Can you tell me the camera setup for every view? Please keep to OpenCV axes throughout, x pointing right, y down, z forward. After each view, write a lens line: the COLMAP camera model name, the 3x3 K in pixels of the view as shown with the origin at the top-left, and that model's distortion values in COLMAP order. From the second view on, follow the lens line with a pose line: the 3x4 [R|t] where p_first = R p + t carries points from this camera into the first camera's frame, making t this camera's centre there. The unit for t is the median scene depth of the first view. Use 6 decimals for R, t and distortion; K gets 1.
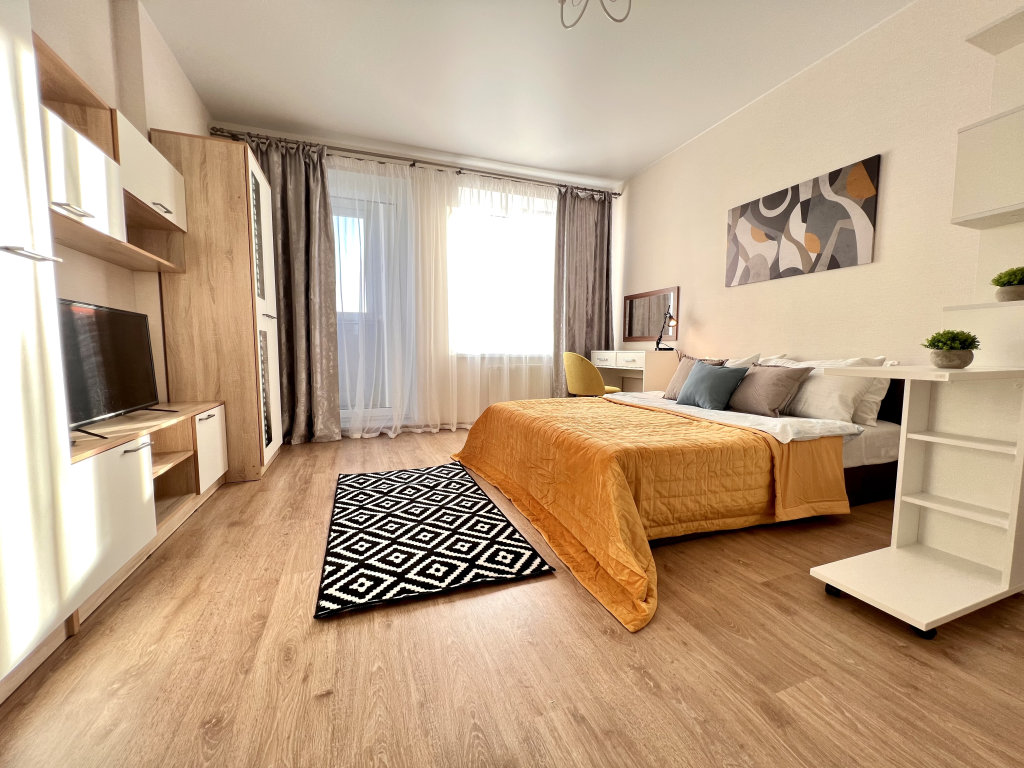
lens RADIAL K [[405.4, 0, 512.0], [0, 405.4, 384.0], [0, 0, 1]] dist [-0.009561, -0.000180]
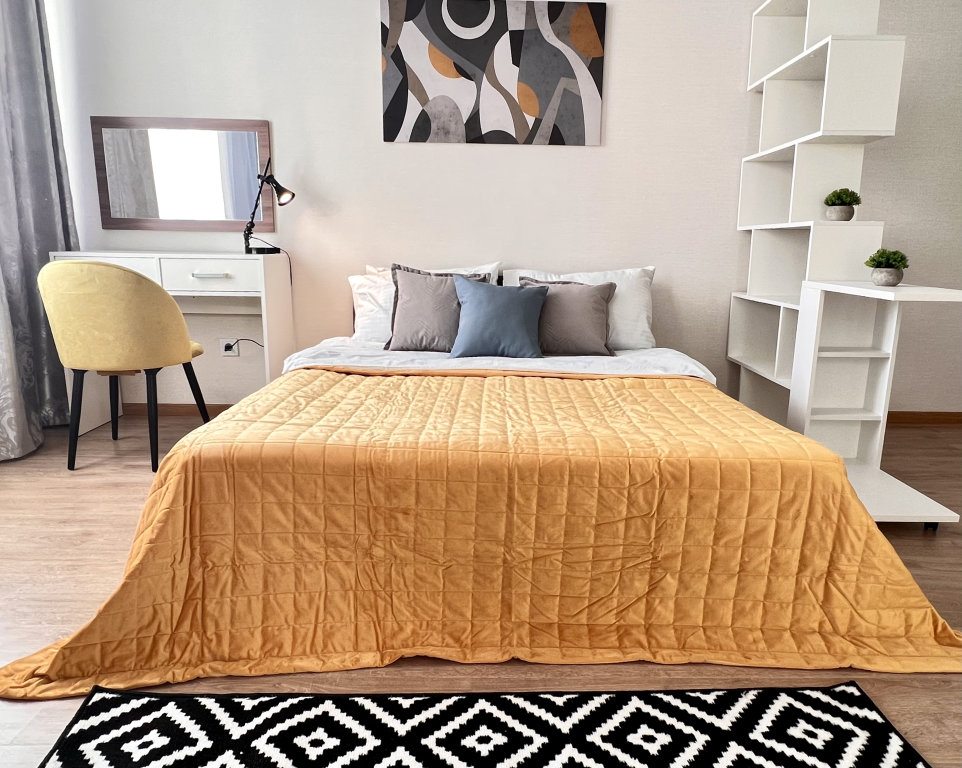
lens RADIAL K [[689.6, 0, 501.4], [0, 689.6, 391.0], [0, 0, 1]] dist [-0.003912, -0.001153]
pose [[0.341800, -0.195973, 0.919112, -0.453467], [0.062641, 0.980591, 0.185787, -0.077365], [-0.937683, -0.005928, 0.347442, 0.604570]]
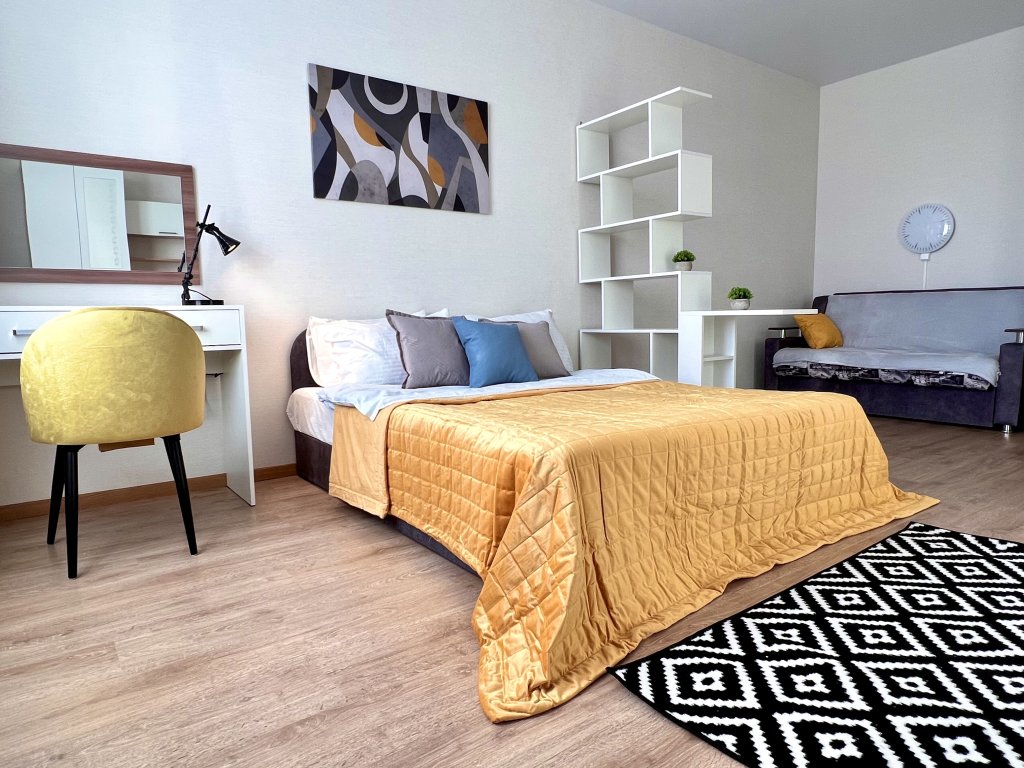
lens RADIAL K [[648.6, 0, 512.0], [0, 648.6, 384.0], [0, 0, 1]] dist [-0.003944, -0.003436]
pose [[-0.262795, -0.096413, 0.960023, -0.566526], [0.097267, 0.987279, 0.125776, -0.076074], [-0.959937, 0.126431, -0.250074, 1.193340]]
